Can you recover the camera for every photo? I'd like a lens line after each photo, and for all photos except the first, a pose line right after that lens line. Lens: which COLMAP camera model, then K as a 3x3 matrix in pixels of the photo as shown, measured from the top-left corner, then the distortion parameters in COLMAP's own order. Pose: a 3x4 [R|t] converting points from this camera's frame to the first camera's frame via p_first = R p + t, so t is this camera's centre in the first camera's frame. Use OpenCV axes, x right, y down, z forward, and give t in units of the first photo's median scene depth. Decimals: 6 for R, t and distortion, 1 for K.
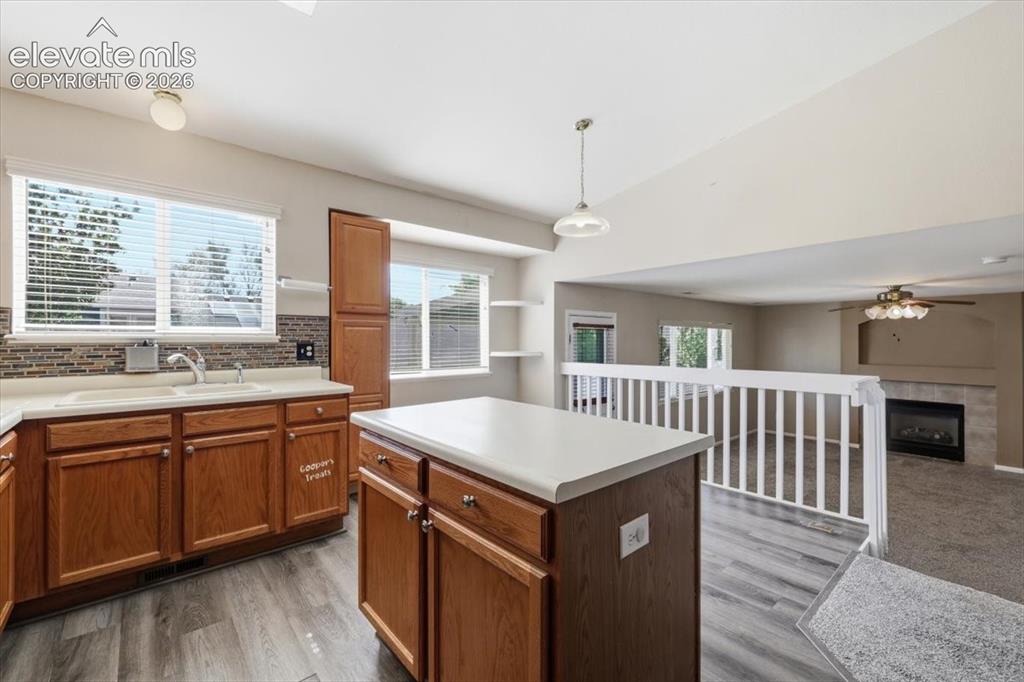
lens RADIAL K [[435.7, 0, 508.3], [0, 435.7, 336.9], [0, 0, 1]] dist [-0.000423, 0.000003]
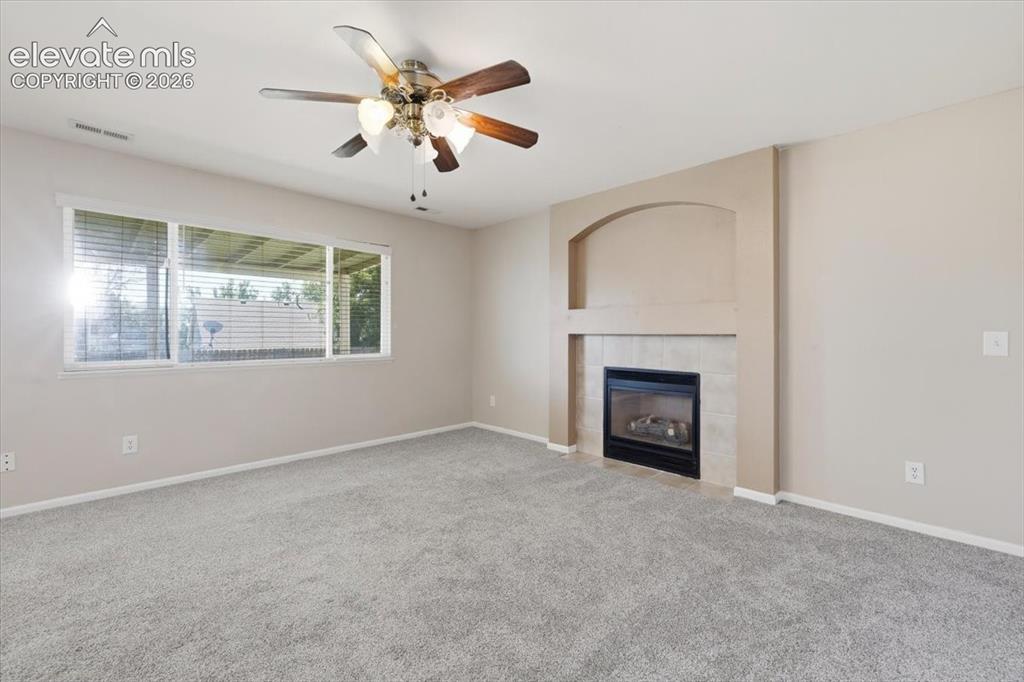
lens RADIAL K [[435.7, 0, 508.3], [0, 435.7, 336.9], [0, 0, 1]] dist [-0.000423, 0.000003]
pose [[0.997809, -0.002722, 0.066097, 0.776219], [0.001715, 0.999882, 0.015276, 0.102504], [-0.066131, -0.015130, 0.997696, 0.480762]]
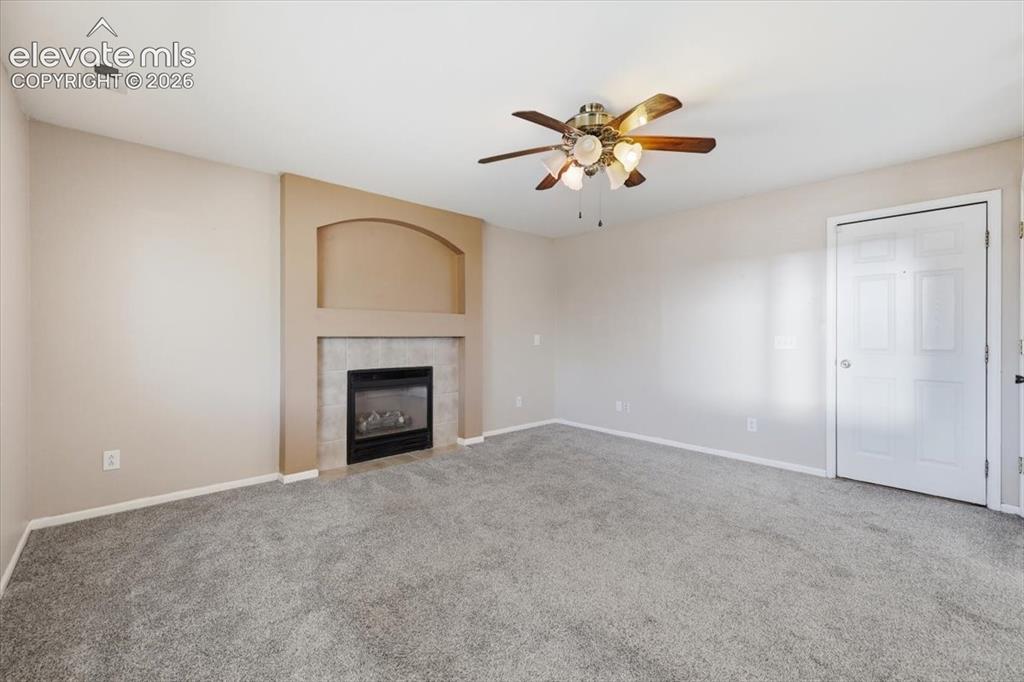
lens RADIAL K [[435.7, 0, 508.3], [0, 435.7, 336.9], [0, 0, 1]] dist [-0.000423, 0.000003]
pose [[-0.032547, -0.005979, 0.999452, 0.340138], [-0.005972, 0.999965, 0.005788, 0.103939], [-0.999452, -0.005781, -0.032582, 0.903324]]
